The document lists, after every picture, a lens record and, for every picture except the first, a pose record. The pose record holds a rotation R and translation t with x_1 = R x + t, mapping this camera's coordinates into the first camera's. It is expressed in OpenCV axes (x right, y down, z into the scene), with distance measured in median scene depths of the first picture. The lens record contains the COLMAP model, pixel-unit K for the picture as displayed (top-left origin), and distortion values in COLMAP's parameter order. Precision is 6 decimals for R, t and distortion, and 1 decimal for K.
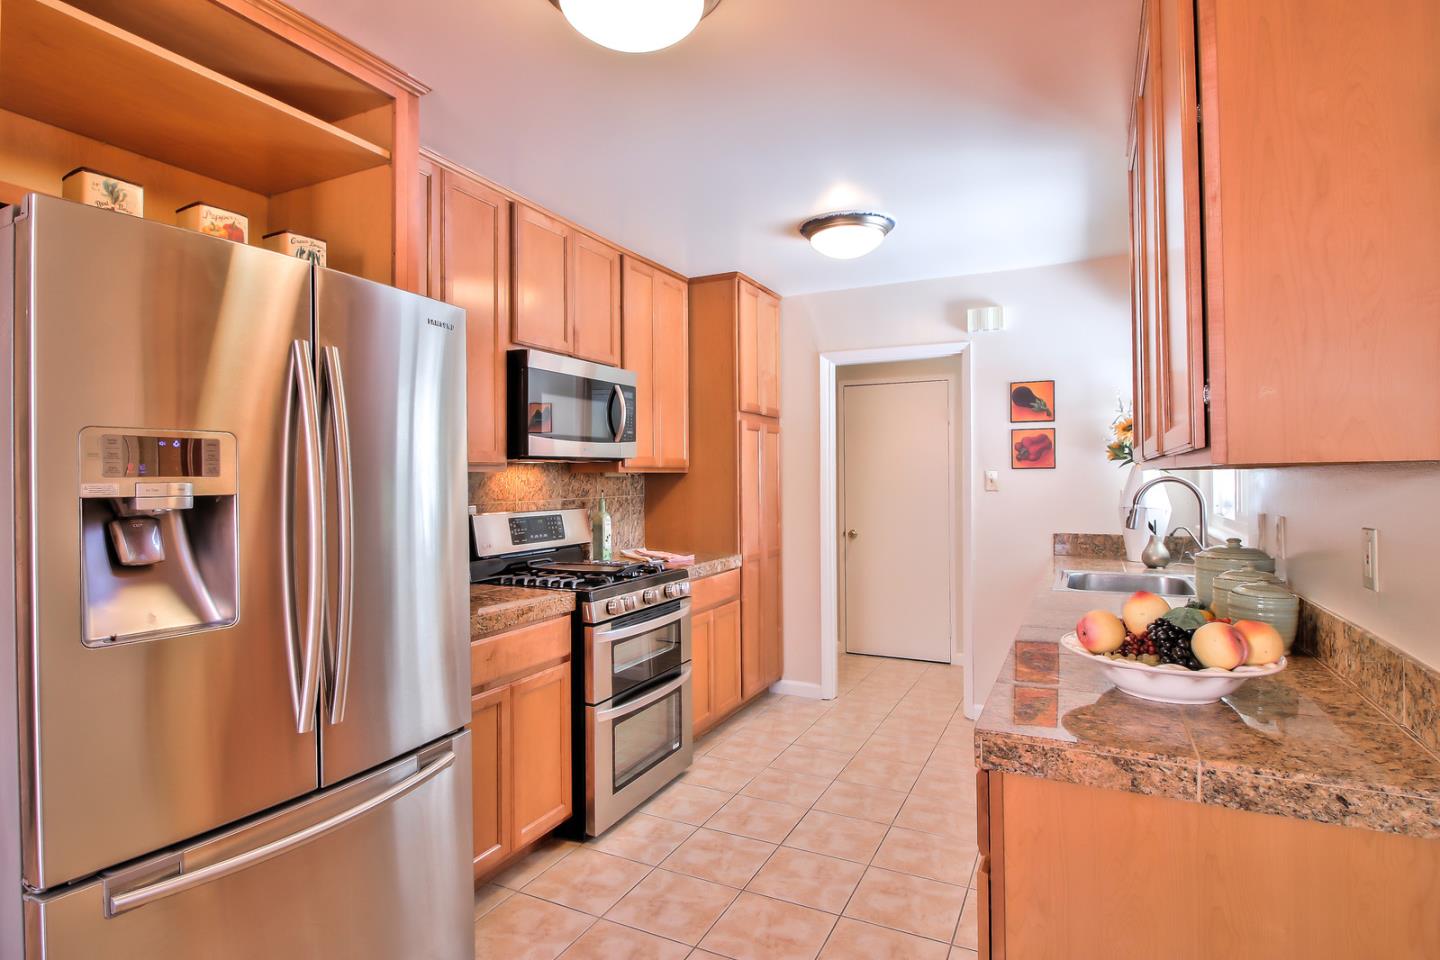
lens RADIAL K [[831.6, 0, 717.5], [0, 831.6, 466.6], [0, 0, 1]] dist [-0.001229, -0.001751]
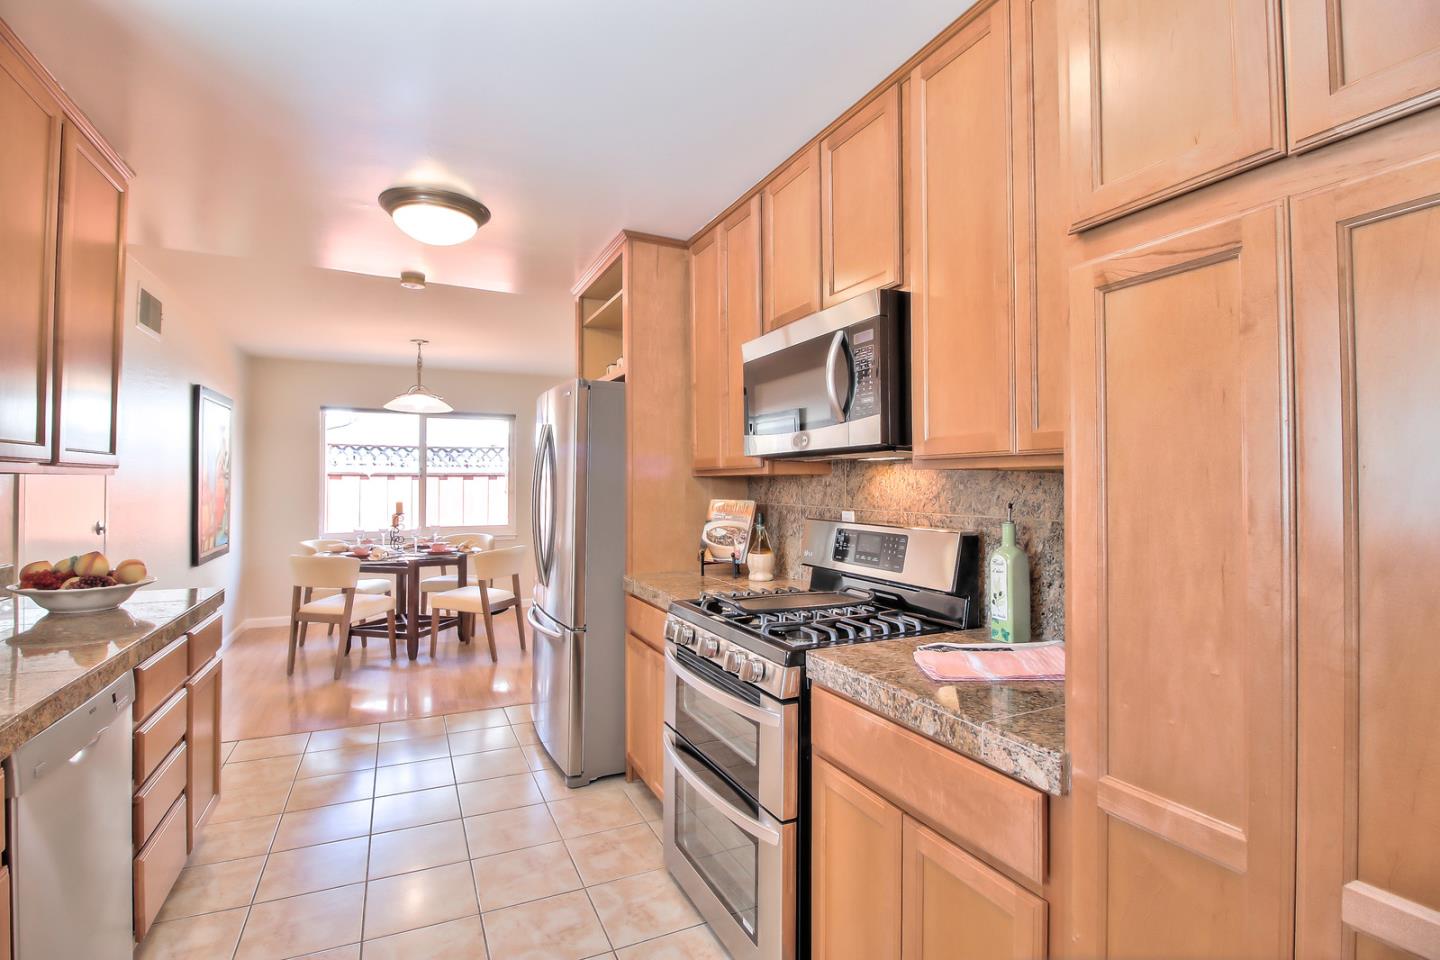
lens RADIAL K [[718.1, 0, 728.8], [0, 718.1, 476.9], [0, 0, 1]] dist [-0.000683, -0.000265]
pose [[-0.655988, -0.002772, -0.754766, 0.365115], [0.009913, 0.999875, -0.012288, 0.018372], [0.754706, -0.015543, -0.655879, 1.384965]]
